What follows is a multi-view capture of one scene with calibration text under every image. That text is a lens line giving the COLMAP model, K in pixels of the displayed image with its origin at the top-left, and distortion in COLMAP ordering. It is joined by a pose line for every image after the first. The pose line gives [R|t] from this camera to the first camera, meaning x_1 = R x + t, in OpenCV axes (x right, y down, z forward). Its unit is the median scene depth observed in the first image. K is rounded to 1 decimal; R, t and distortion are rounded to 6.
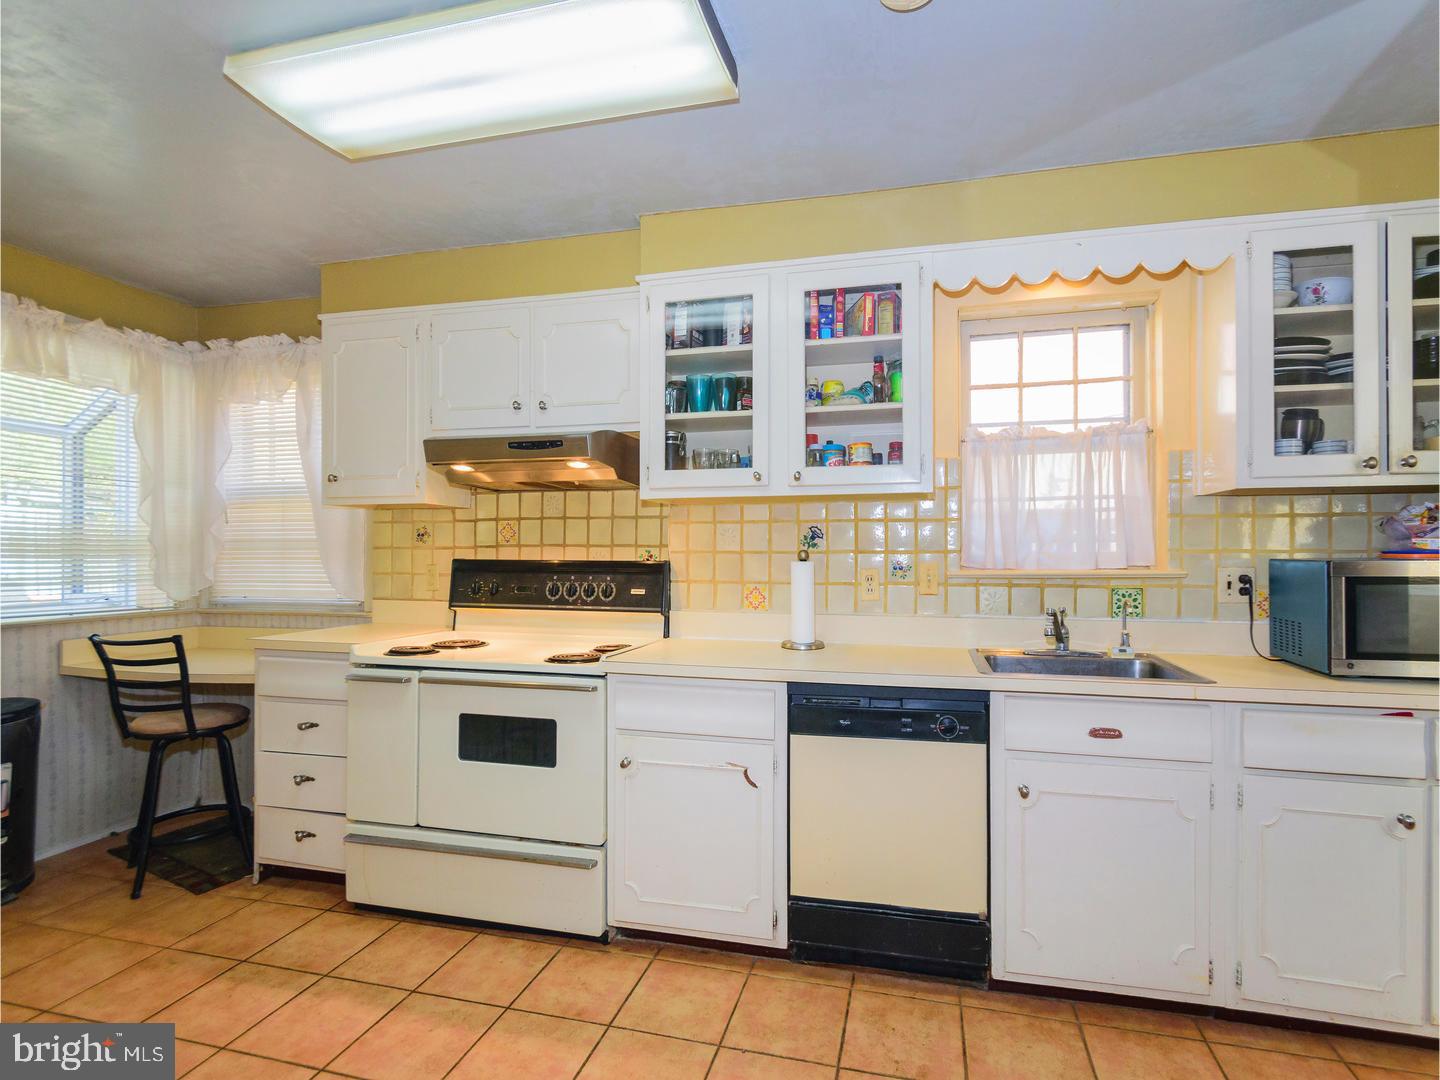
lens RADIAL K [[659.2, 0, 784.3], [0, 659.2, 546.3], [0, 0, 1]] dist [-0.001824, -0.001031]
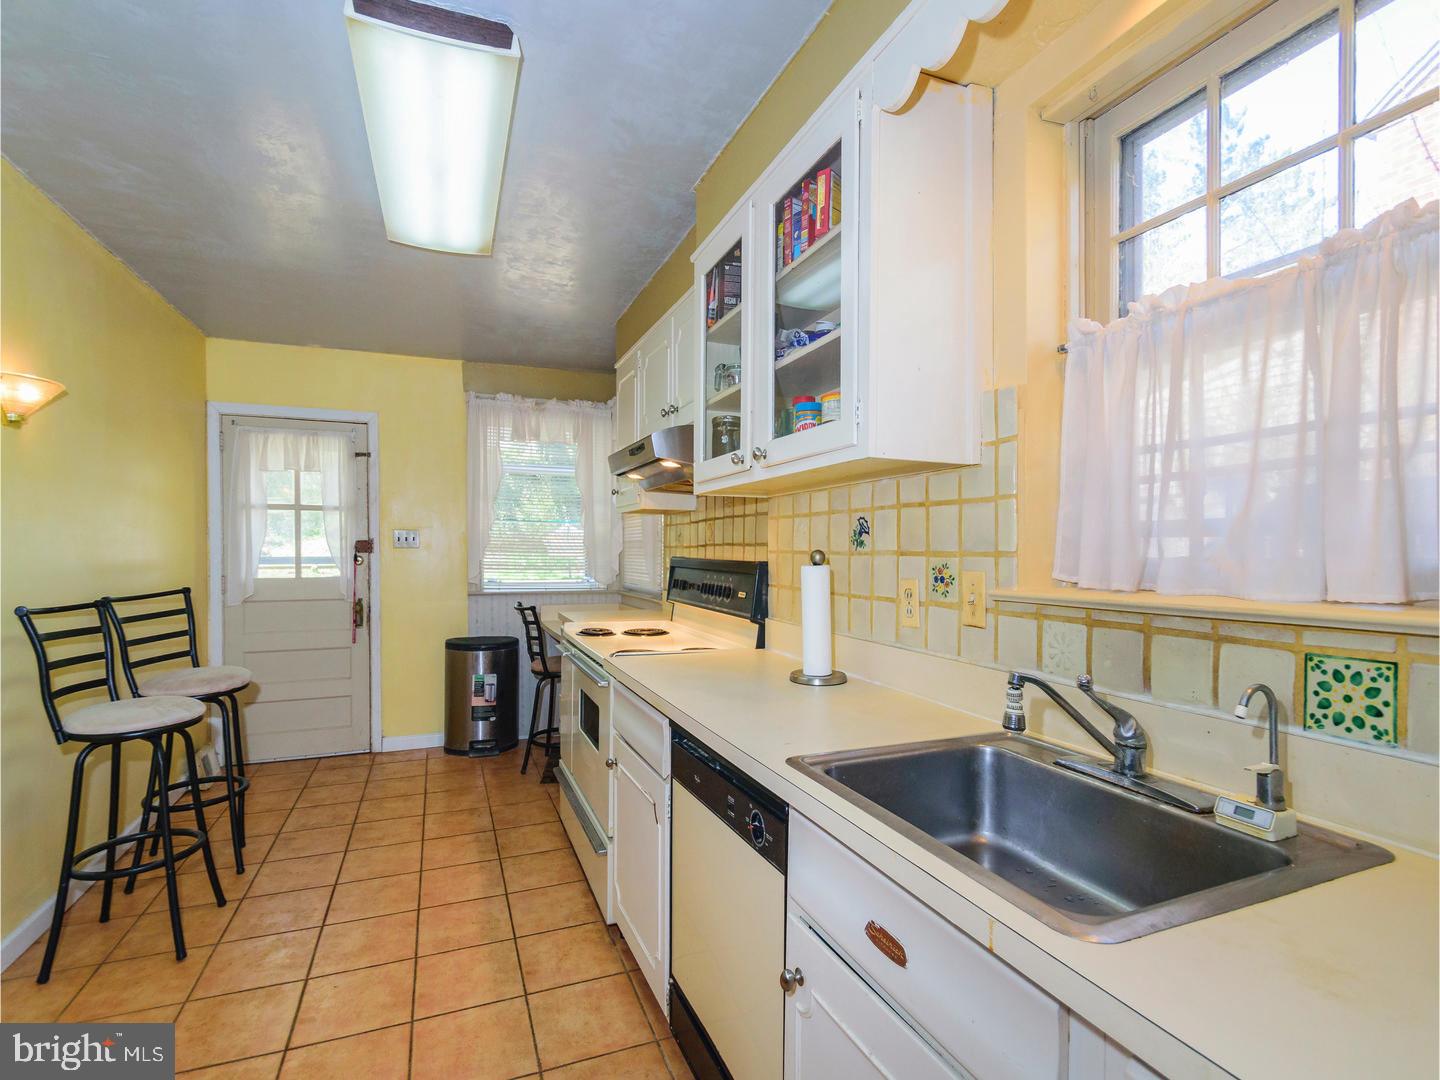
lens RADIAL K [[699.9, 0, 721.7], [0, 699.9, 551.7], [0, 0, 1]] dist [-0.003999, 0.000286]
pose [[0.561397, 0.007601, -0.827512, 0.599991], [0.000625, 0.999954, 0.009609, -0.000228], [0.827546, -0.005912, 0.561366, 0.449548]]
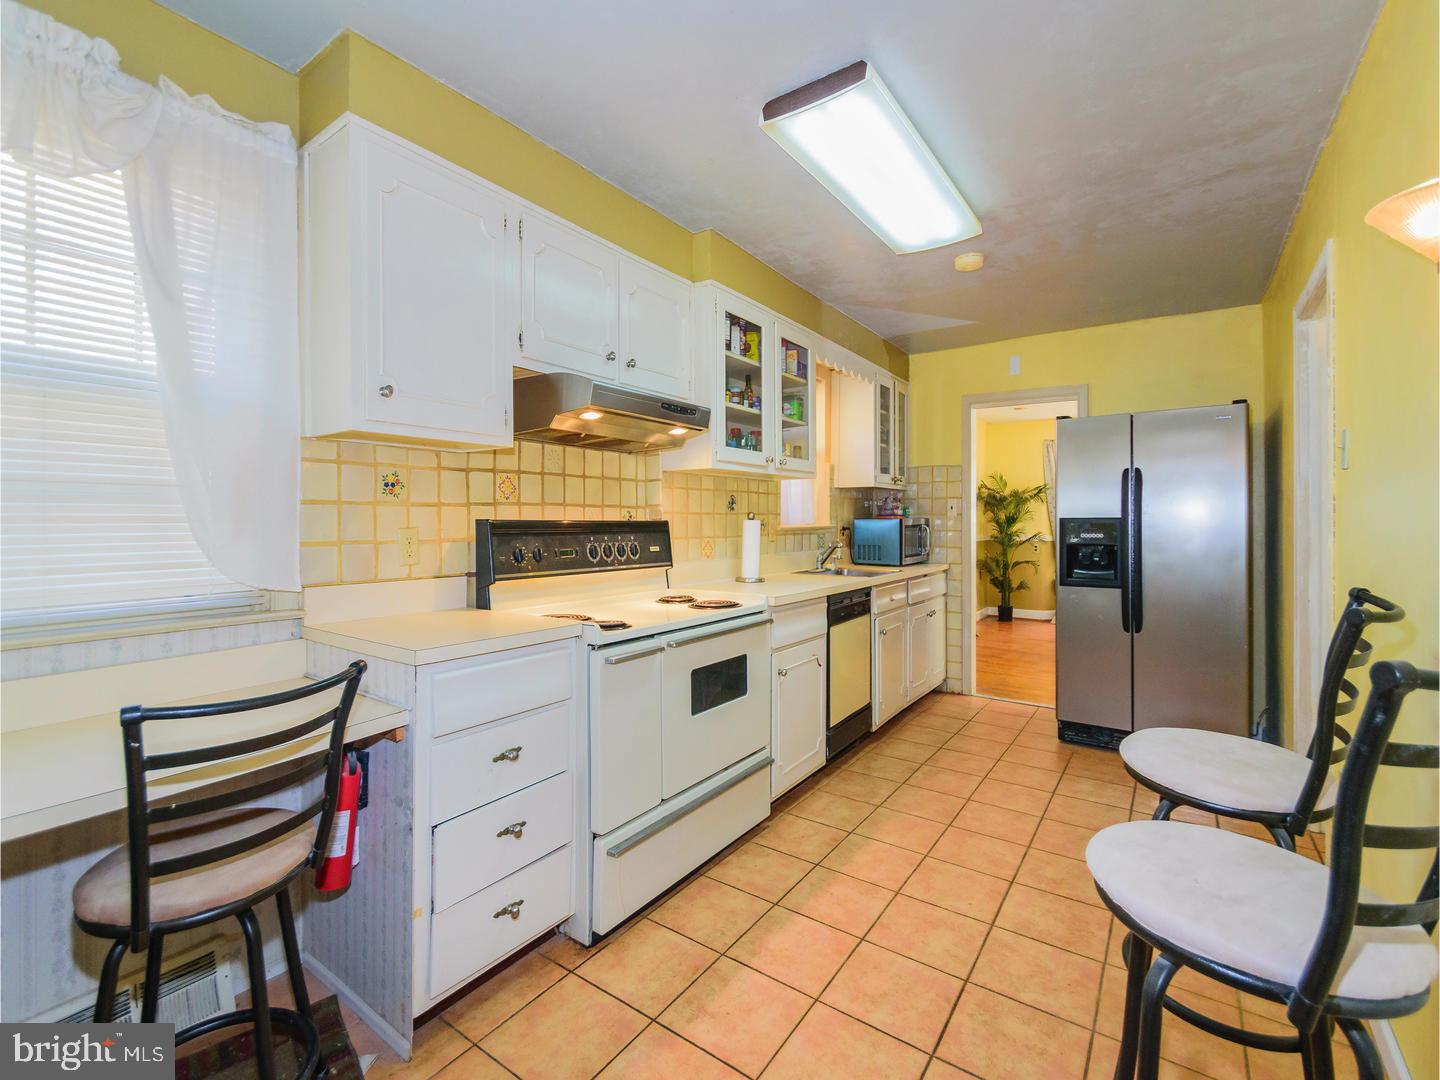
lens RADIAL K [[656.6, 0, 715.3], [0, 656.6, 516.4], [0, 0, 1]] dist [-0.002341, -0.000015]
pose [[0.388840, 0.004028, 0.921296, -1.243509], [-0.007841, 0.999969, -0.001063, 0.016168], [-0.921272, -0.006810, 0.388860, 0.507862]]
